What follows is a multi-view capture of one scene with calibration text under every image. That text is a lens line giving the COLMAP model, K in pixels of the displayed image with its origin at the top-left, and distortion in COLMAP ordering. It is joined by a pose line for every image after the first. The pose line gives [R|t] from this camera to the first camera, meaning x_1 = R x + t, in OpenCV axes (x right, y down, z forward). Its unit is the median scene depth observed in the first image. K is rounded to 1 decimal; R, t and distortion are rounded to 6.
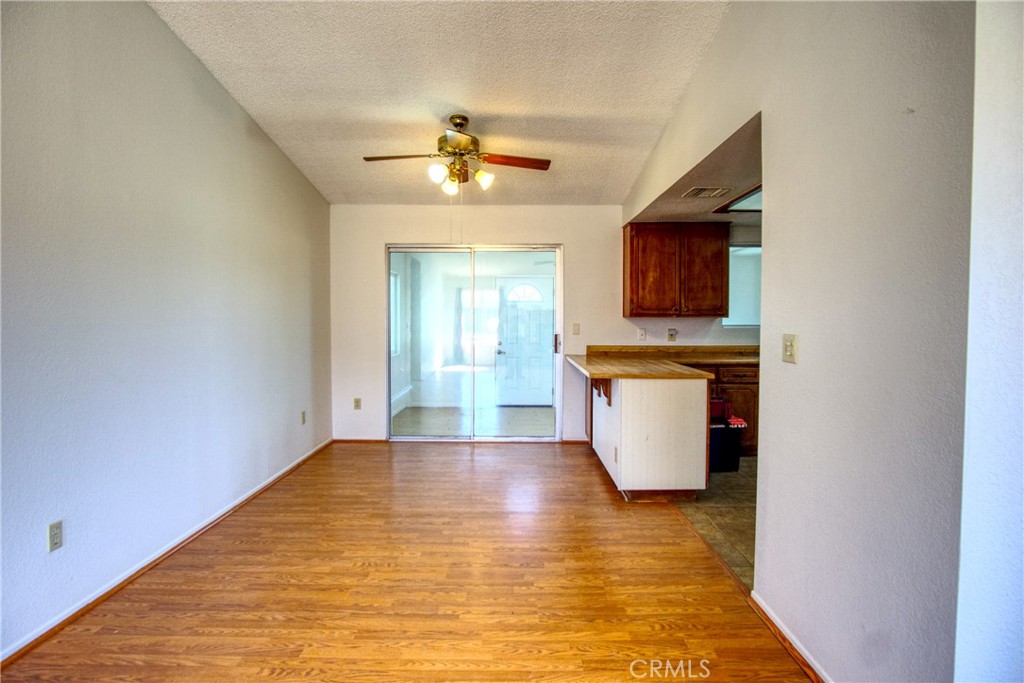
lens RADIAL K [[550.3, 0, 514.8], [0, 550.3, 344.2], [0, 0, 1]] dist [-0.019269, -0.000541]
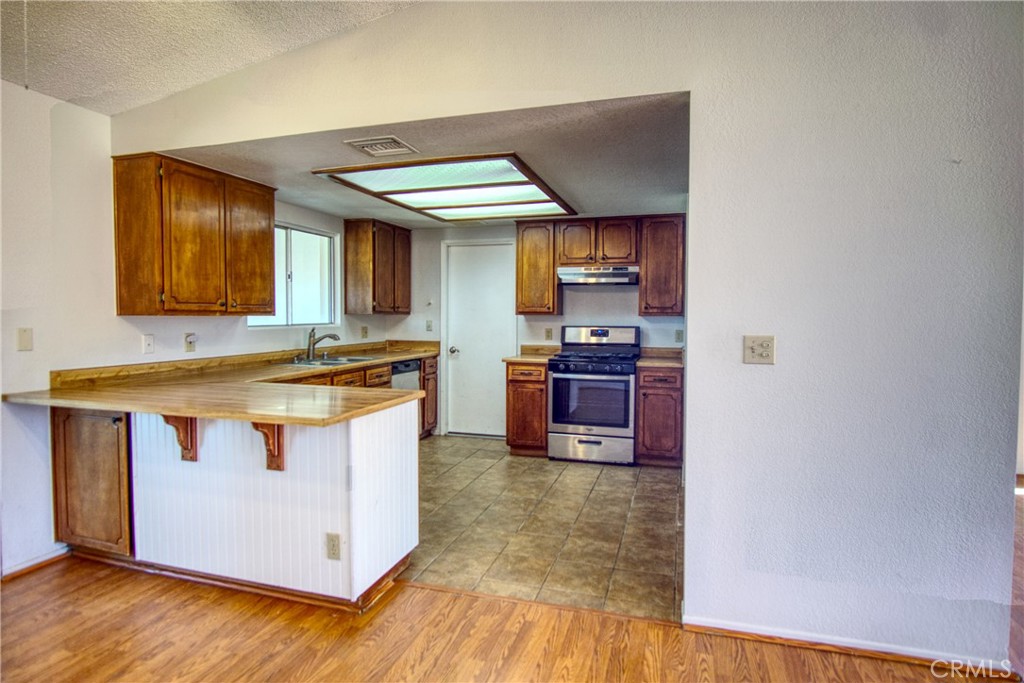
lens RADIAL K [[550.3, 0, 514.9], [0, 550.3, 336.2], [0, 0, 1]] dist [-0.019269, -0.000541]
pose [[0.281637, -0.035654, 0.958858, -0.242117], [0.043202, 0.998767, 0.024449, -0.024983], [-0.958548, 0.034539, 0.282830, 0.475679]]
